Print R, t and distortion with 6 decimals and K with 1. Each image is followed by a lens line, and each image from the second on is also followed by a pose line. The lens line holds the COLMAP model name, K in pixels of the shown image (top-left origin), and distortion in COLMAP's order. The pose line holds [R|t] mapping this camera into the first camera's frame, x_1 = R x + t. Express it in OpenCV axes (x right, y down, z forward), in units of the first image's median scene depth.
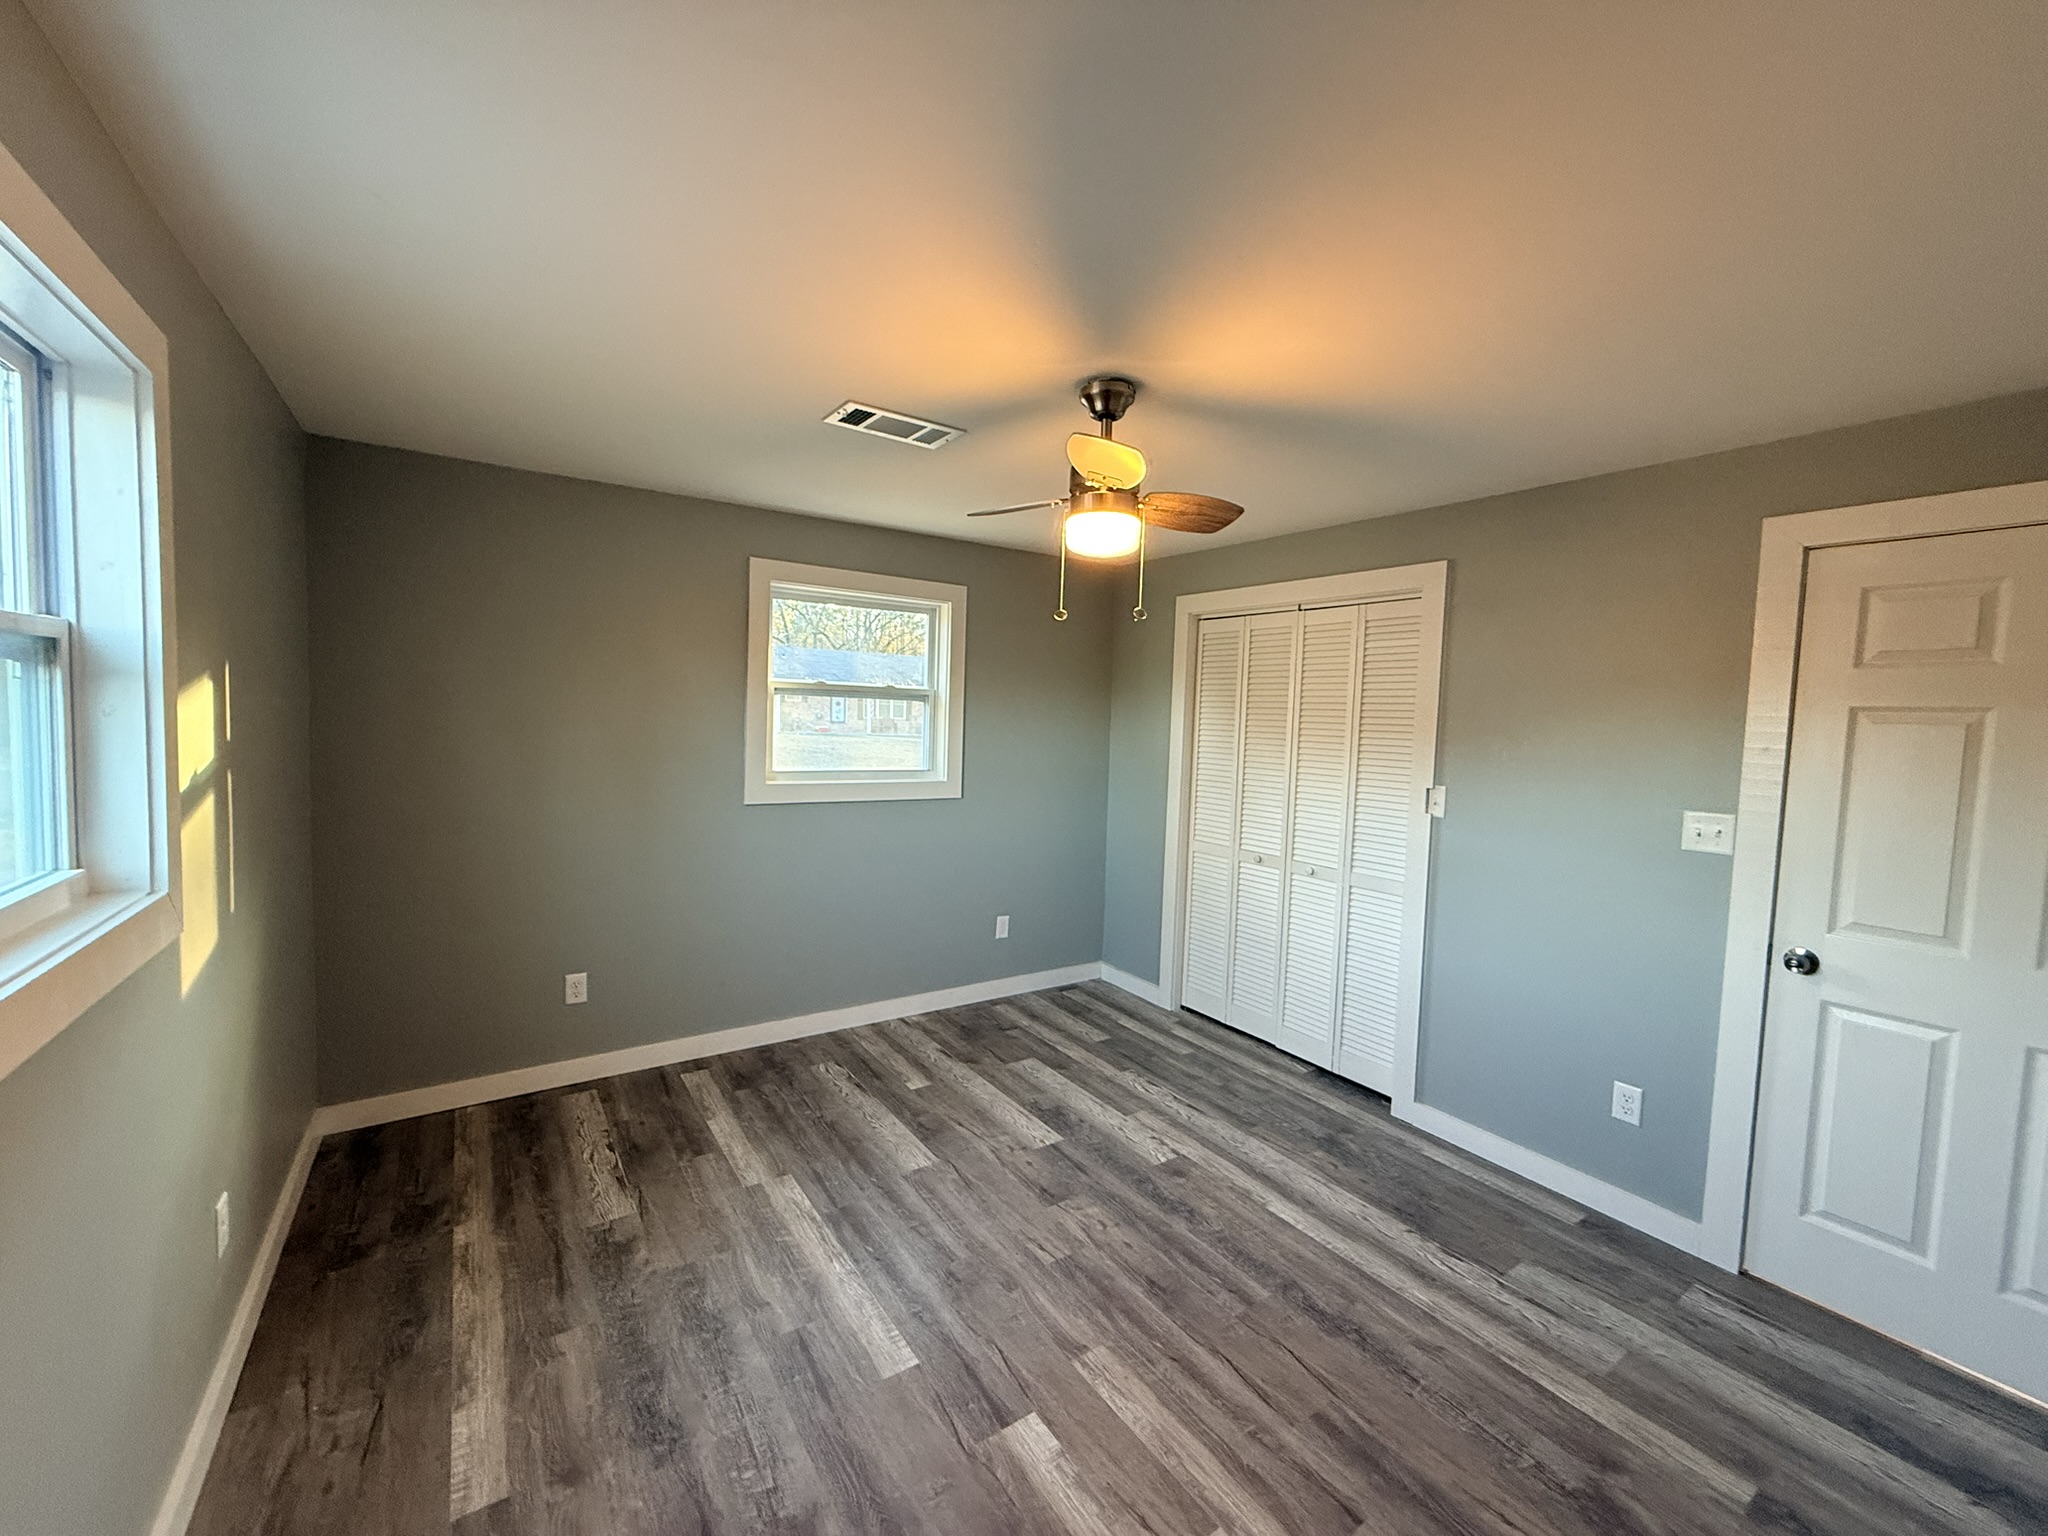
lens RADIAL K [[814.0, 0, 1024.0], [0, 814.0, 768.0], [0, 0, 1]] dist [0.000770, -0.000212]
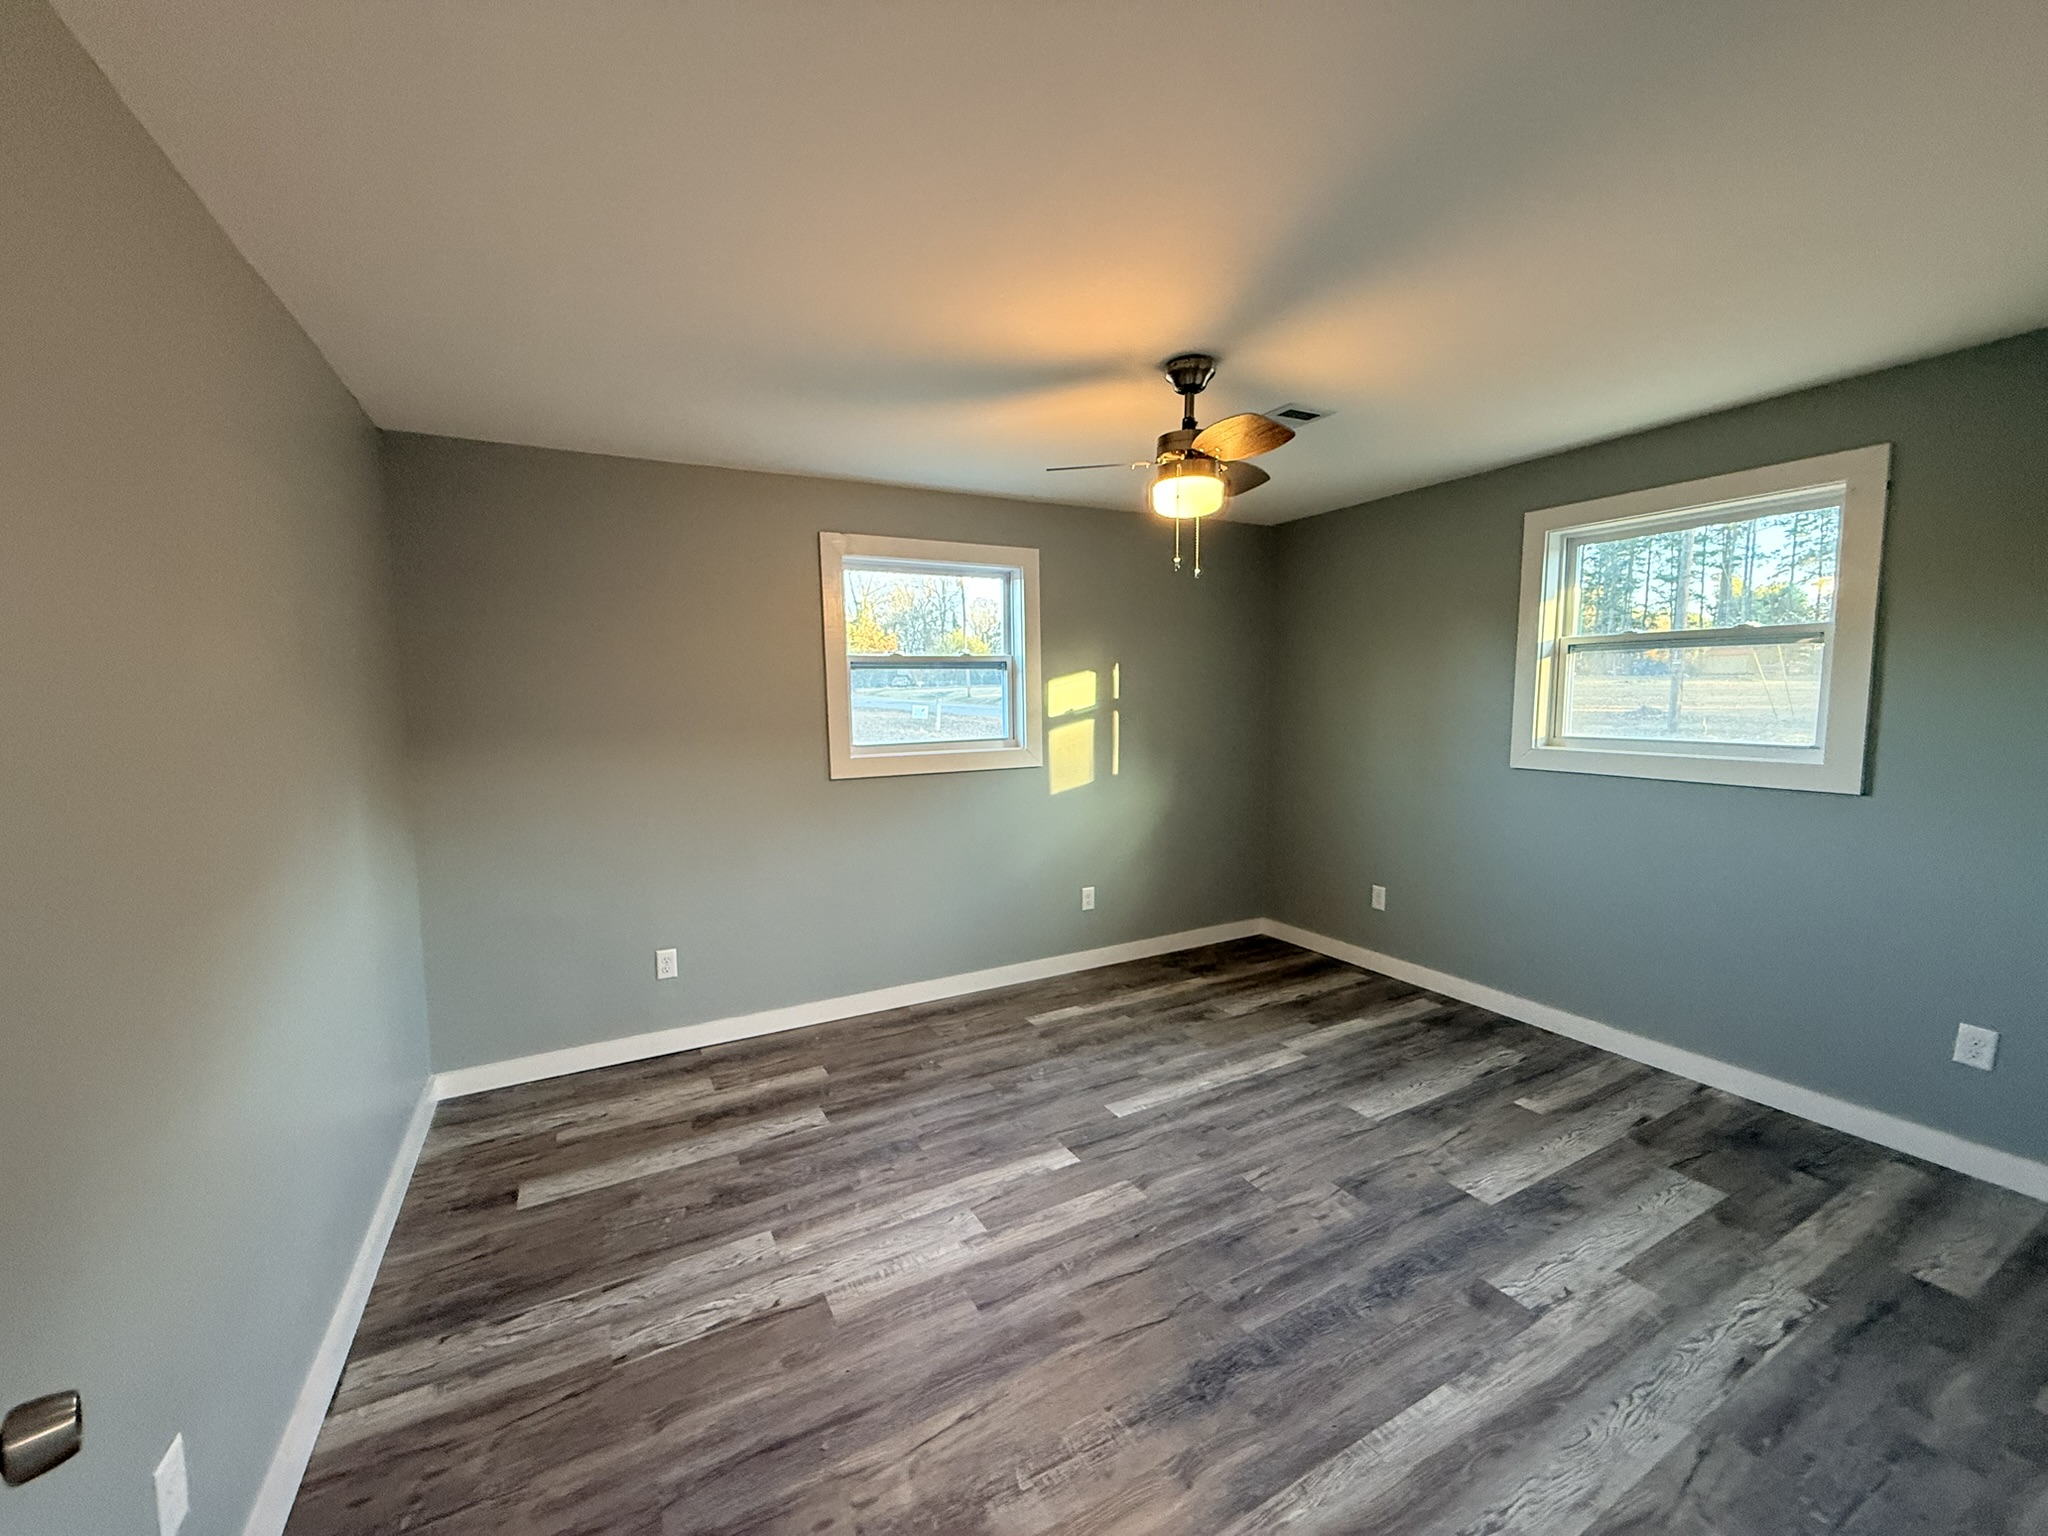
lens RADIAL K [[819.8, 0, 1011.3], [0, 819.8, 771.3], [0, 0, 1]] dist [0.000592, 0.000132]
pose [[-0.115231, 0.064138, -0.991266, 0.900938], [-0.057655, 0.995799, 0.071134, 0.017291], [0.991664, 0.065349, -0.111049, 0.645560]]
